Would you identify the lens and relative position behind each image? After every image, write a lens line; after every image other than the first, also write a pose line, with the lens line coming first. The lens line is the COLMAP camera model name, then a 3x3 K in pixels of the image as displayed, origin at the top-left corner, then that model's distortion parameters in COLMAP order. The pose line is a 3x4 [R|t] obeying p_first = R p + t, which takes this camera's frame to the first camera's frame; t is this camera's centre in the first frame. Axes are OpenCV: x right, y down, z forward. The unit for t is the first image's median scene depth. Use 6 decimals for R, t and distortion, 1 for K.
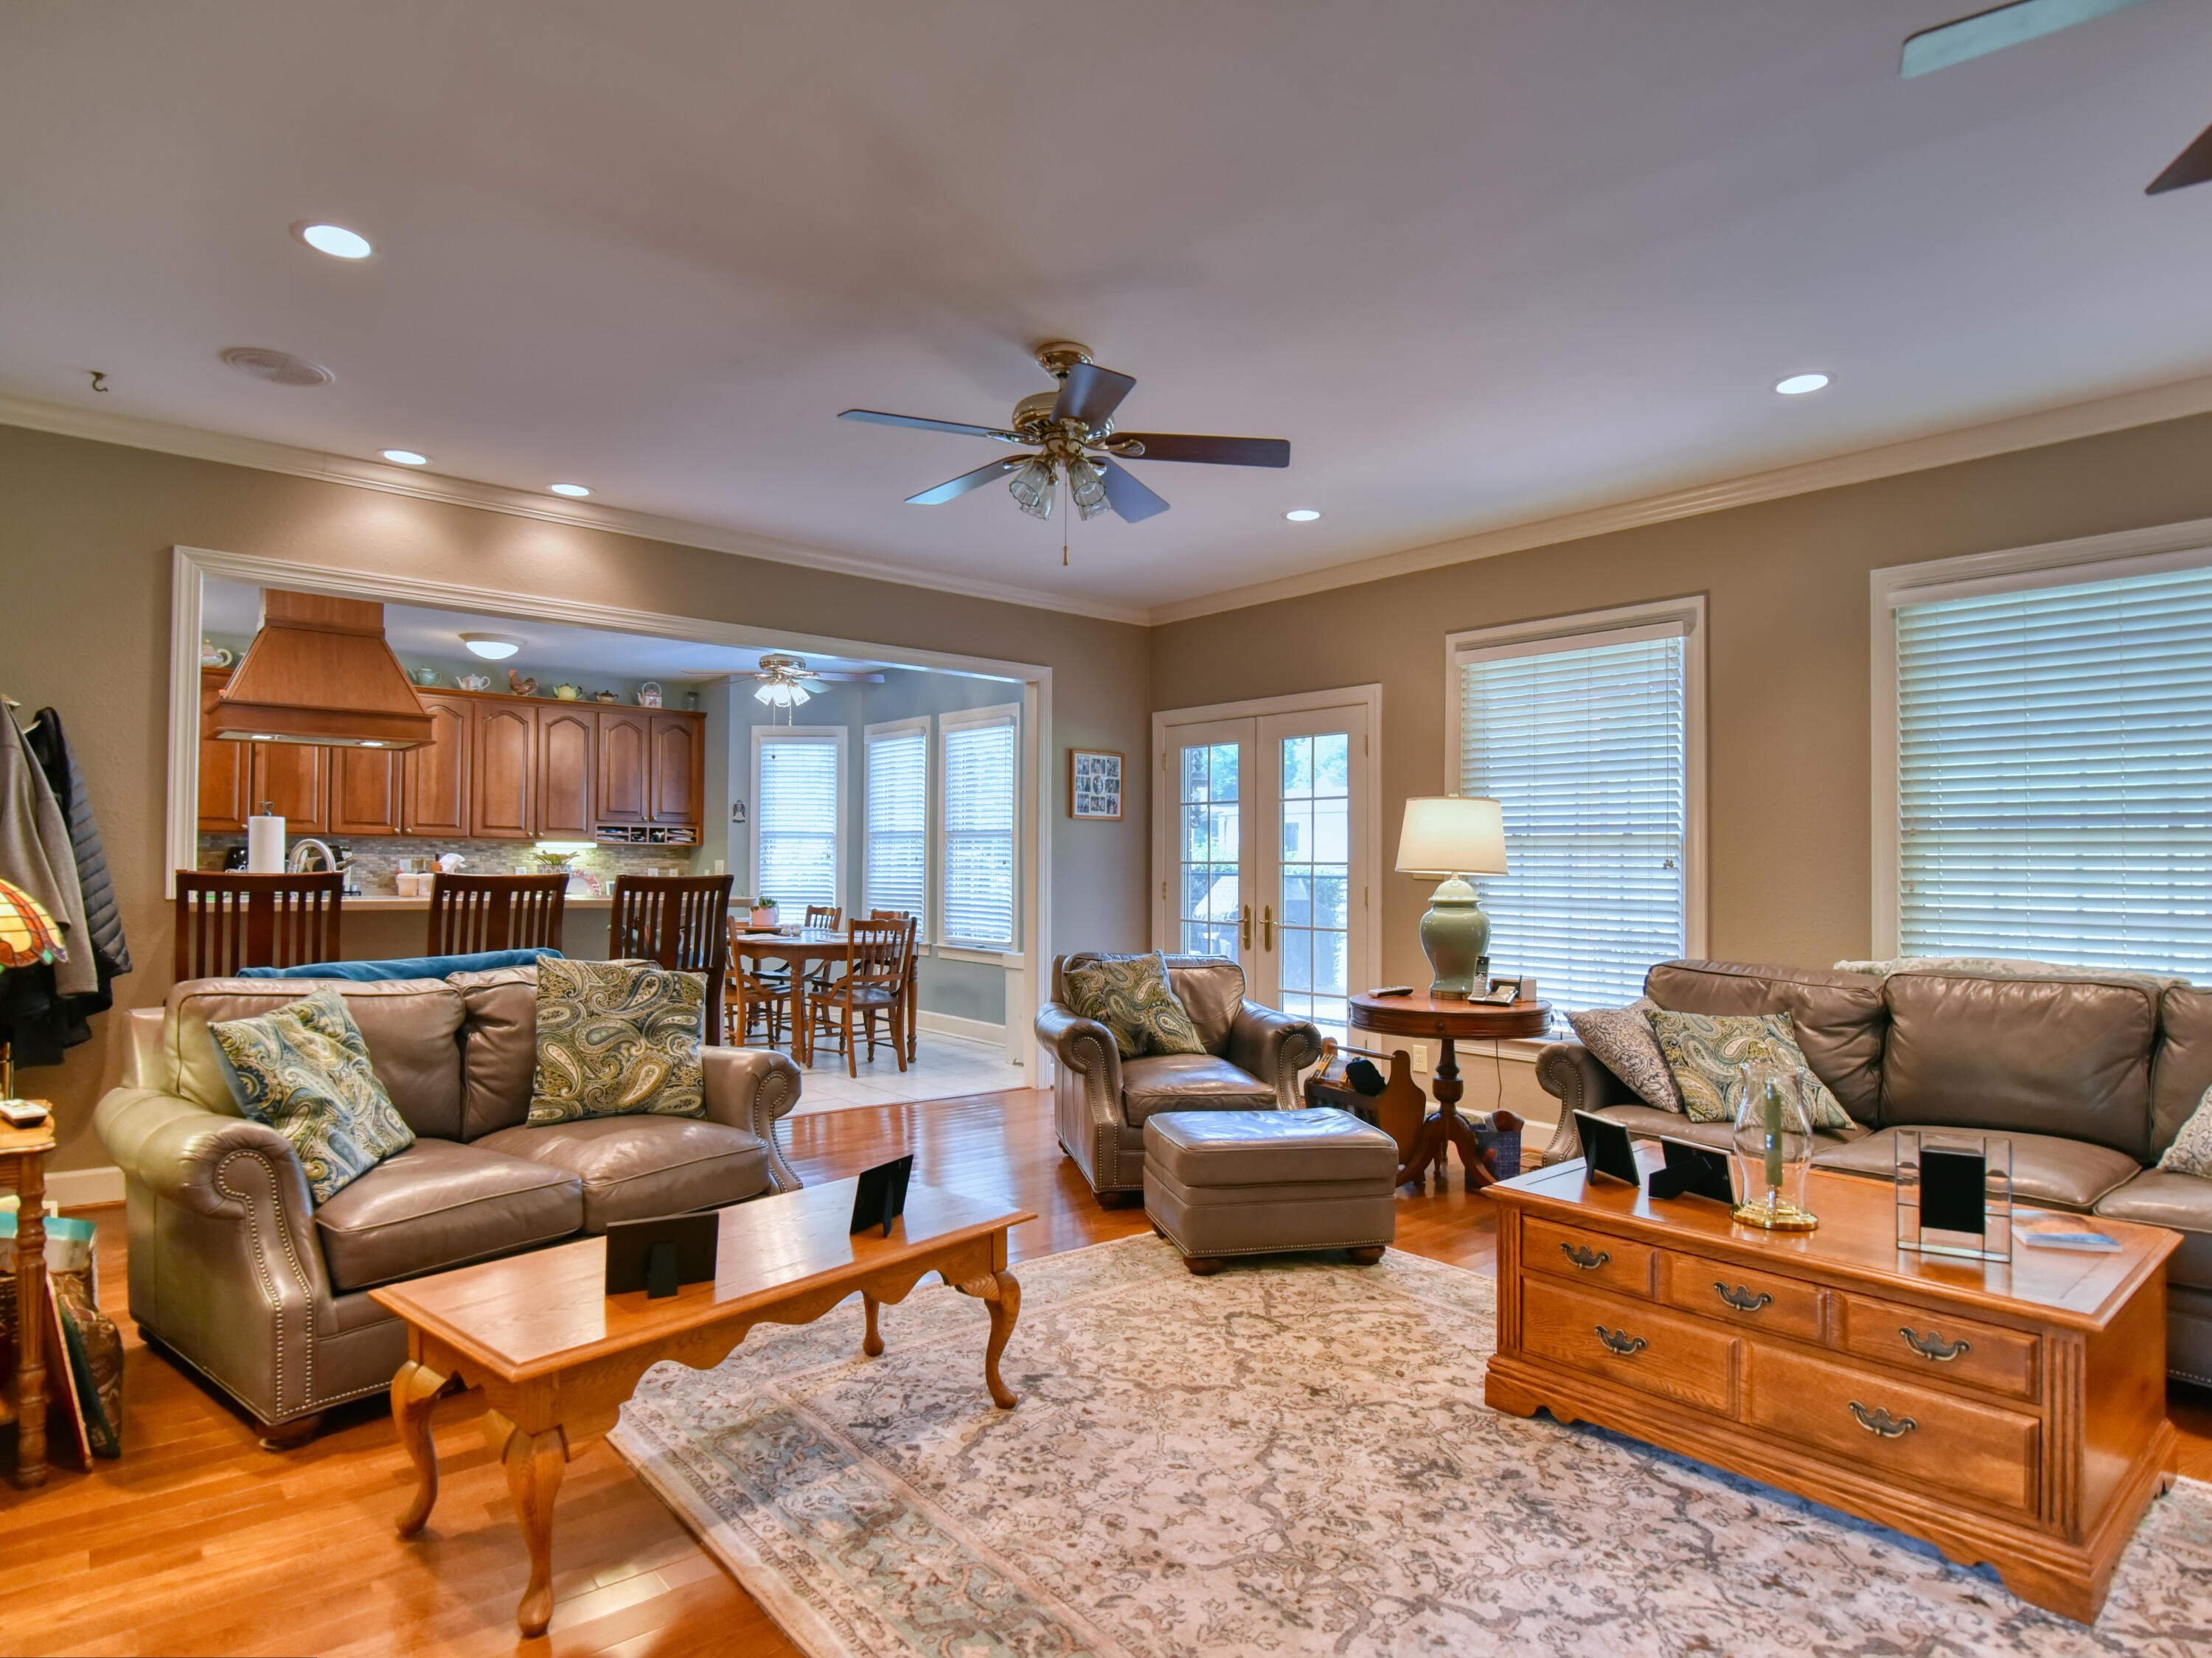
lens RADIAL K [[1243.8, 0, 1093.8], [0, 1243.8, 829.3], [0, 0, 1]] dist [-0.019073, 0.001033]
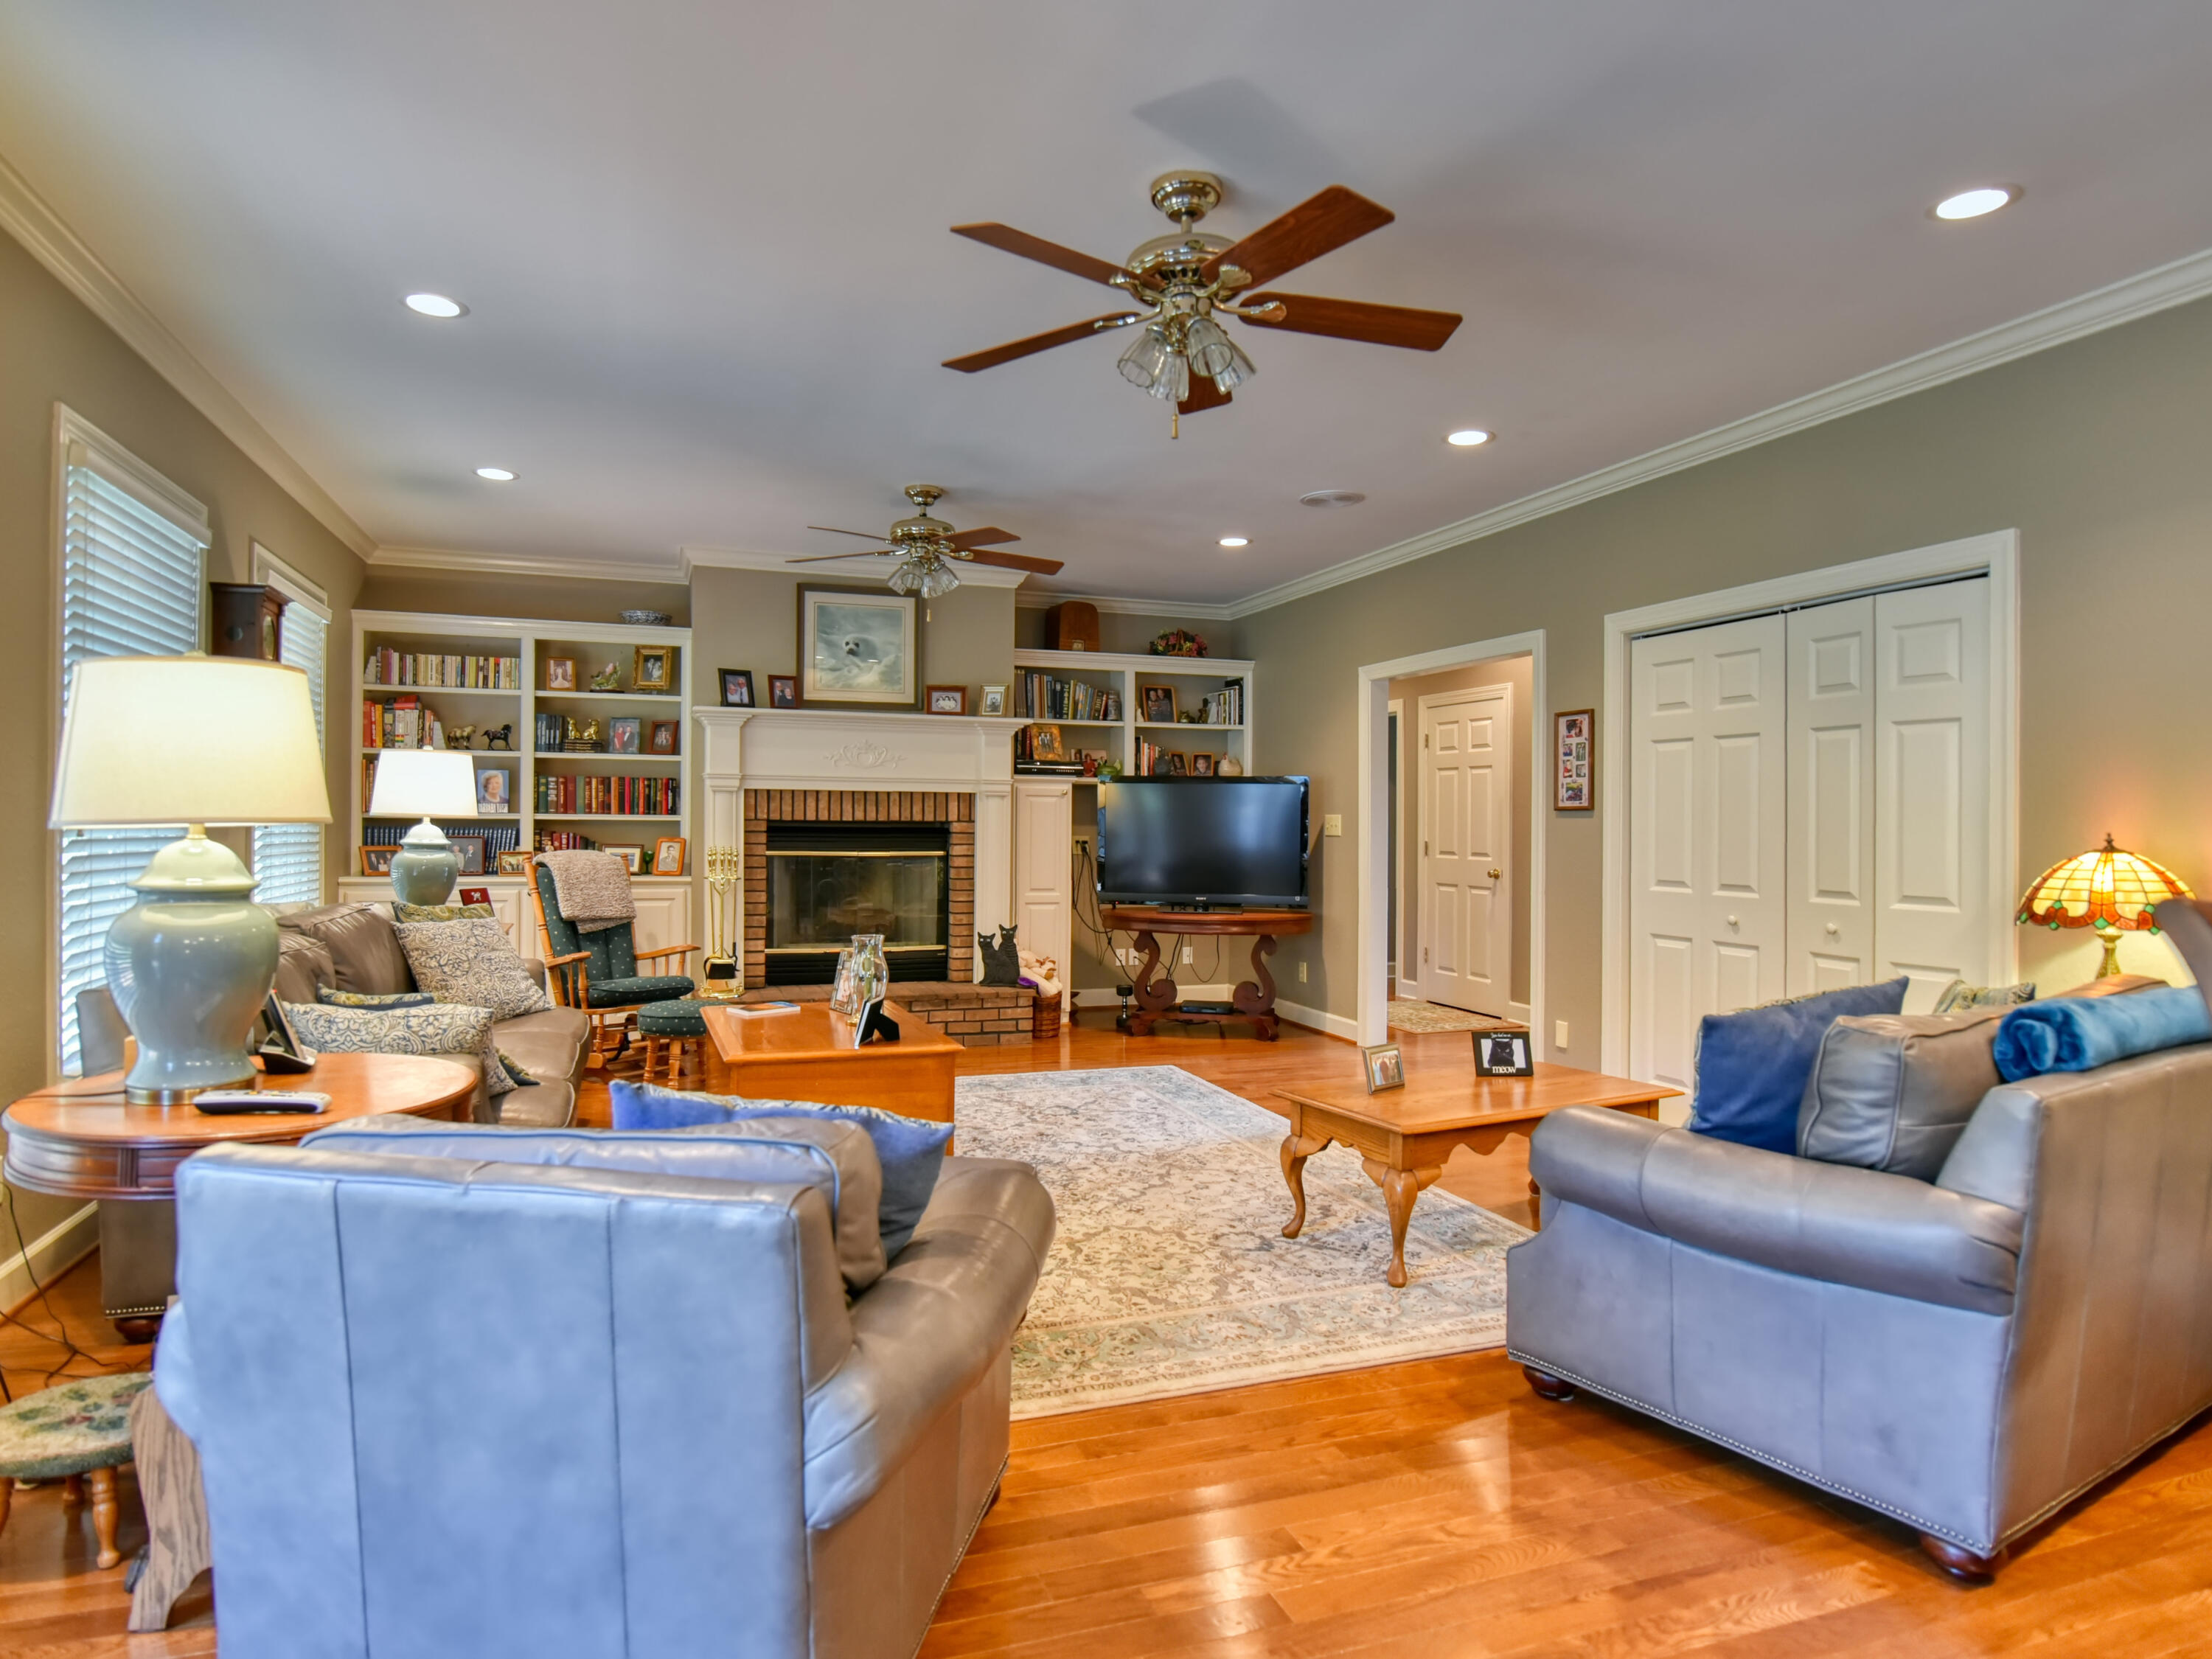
lens RADIAL K [[1243.9, 0, 1093.8], [0, 1243.9, 829.8], [0, 0, 1]] dist [-0.019073, 0.001033]
pose [[-0.939115, -0.024966, 0.342695, -0.334222], [-0.033149, 0.999288, -0.018040, 0.060542], [-0.342000, -0.028301, -0.939274, 2.448825]]
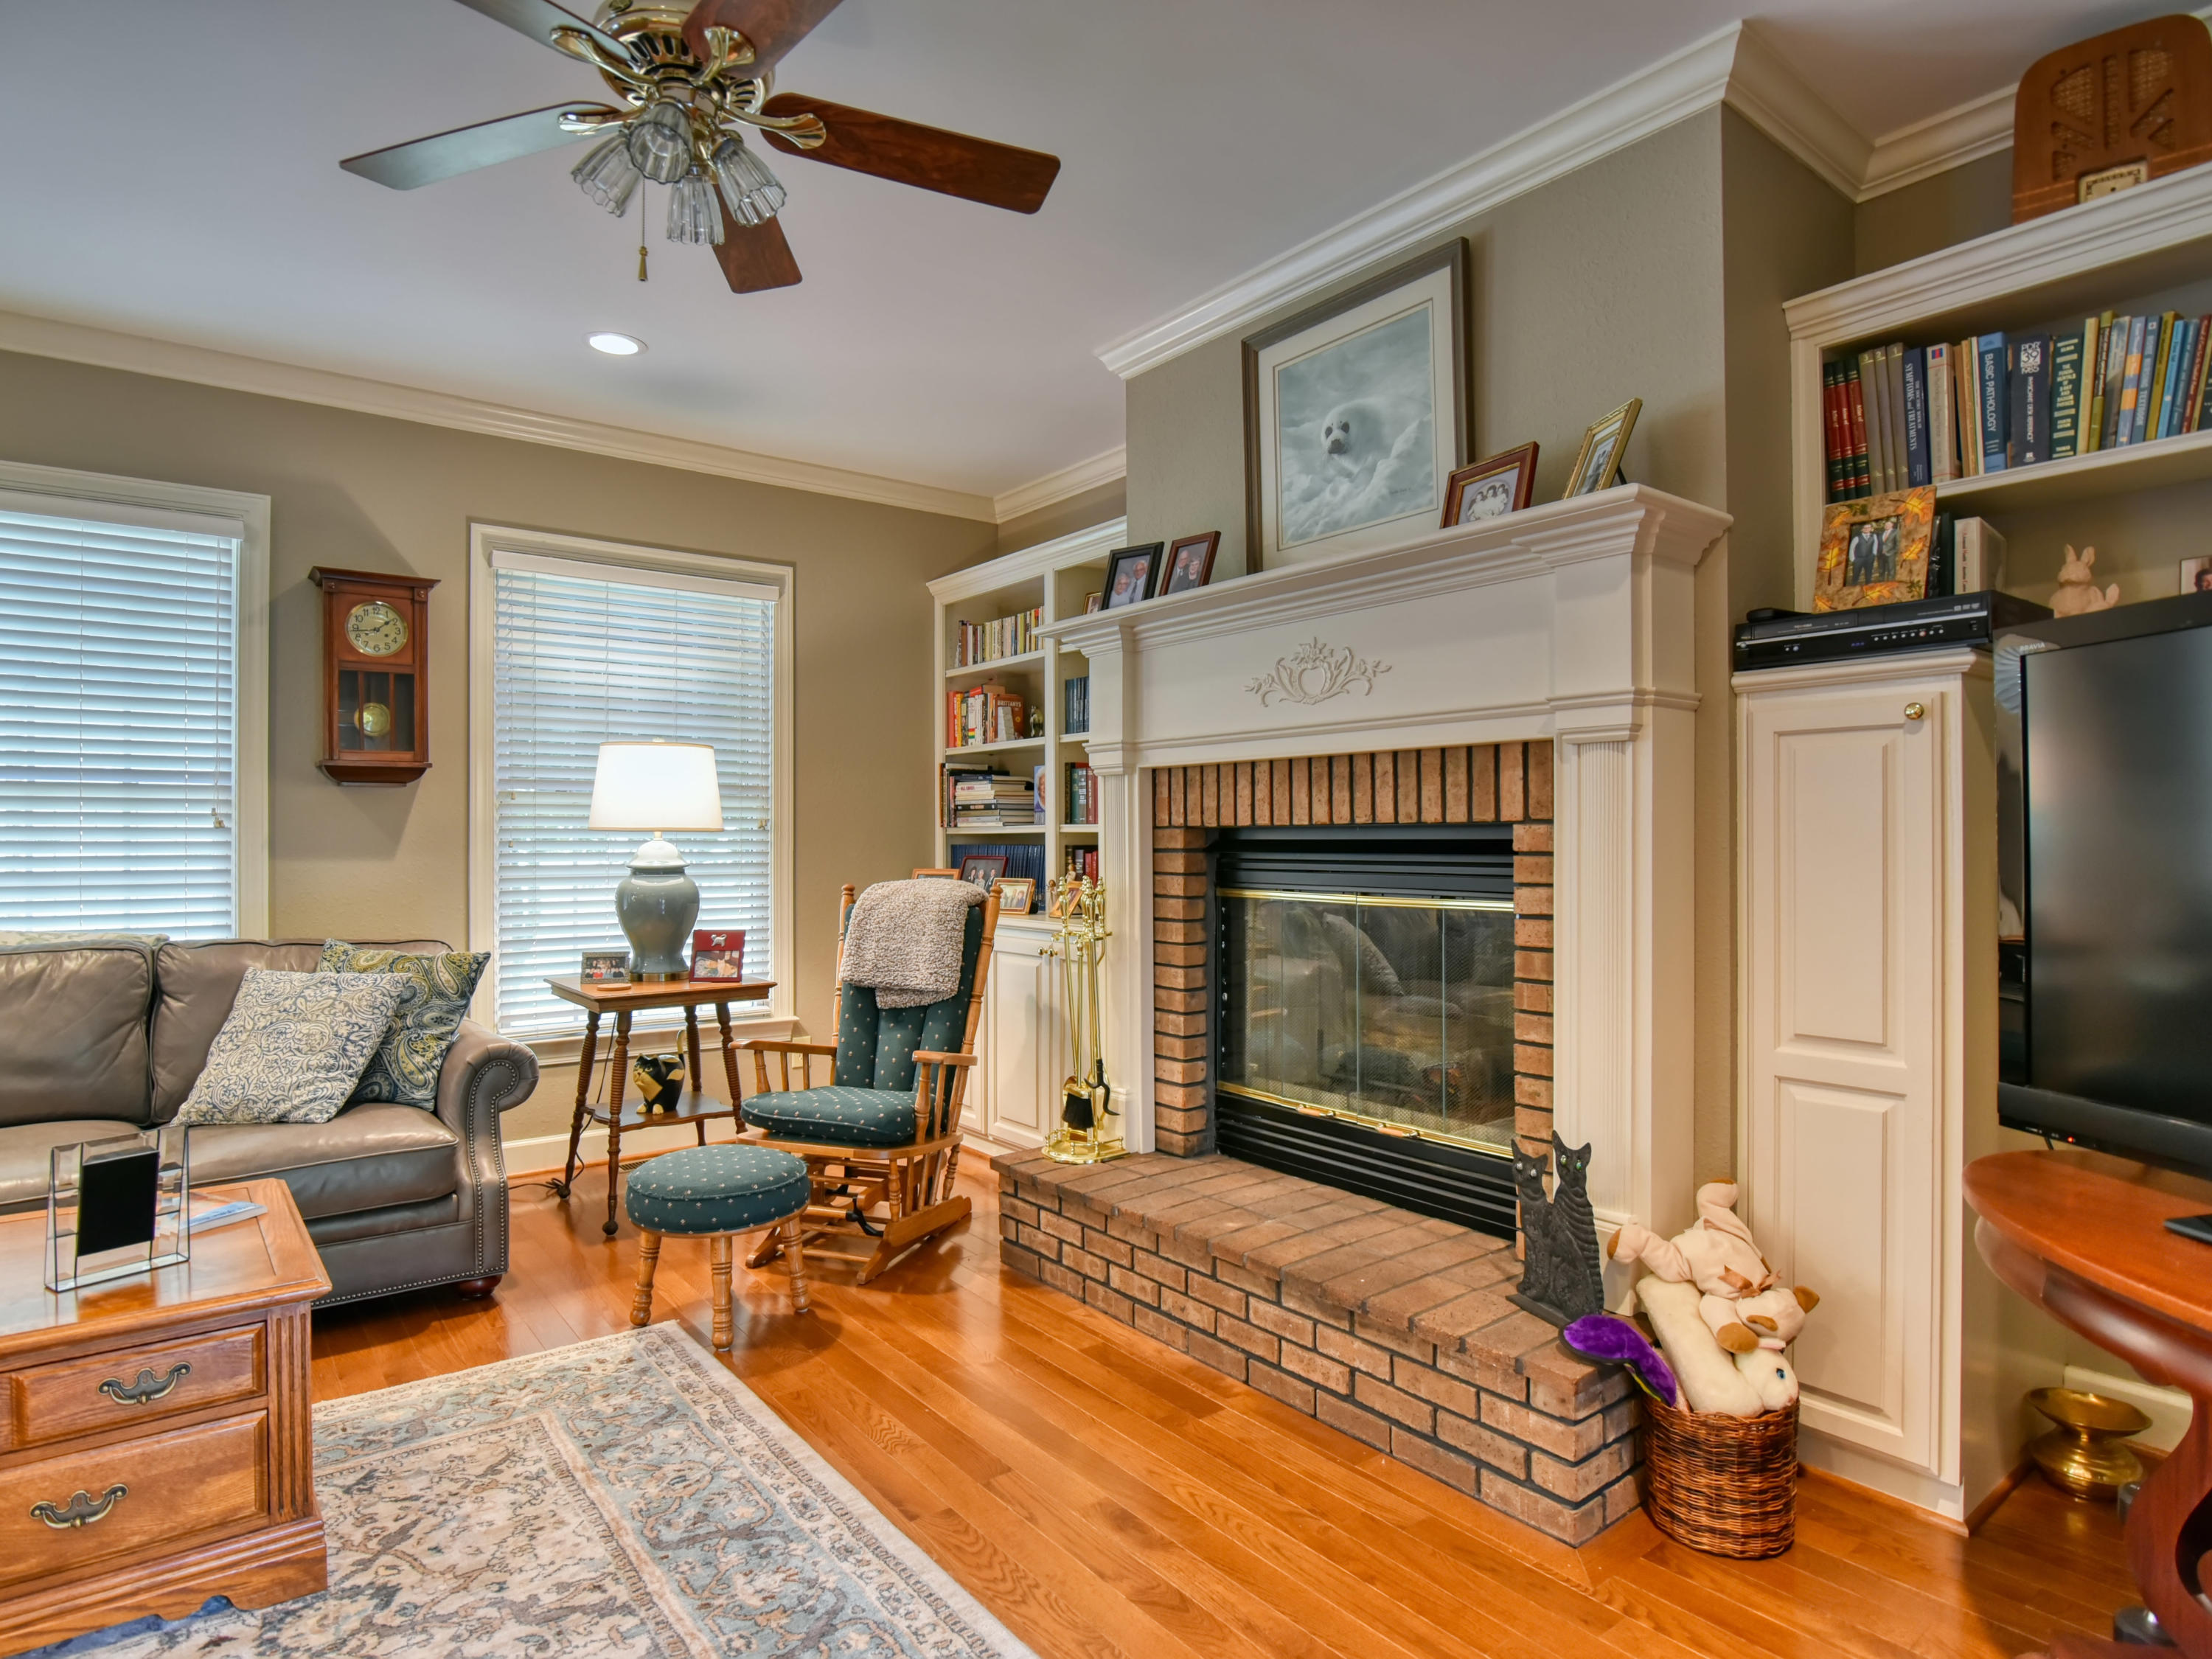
lens RADIAL K [[1243.9, 0, 1093.8], [0, 1243.9, 829.8], [0, 0, 1]] dist [-0.019073, 0.001033]
pose [[0.045919, -0.007463, 0.998917, -0.122650], [-0.026840, 0.999602, 0.008702, 0.010380], [-0.998585, -0.027211, 0.045700, 0.298674]]
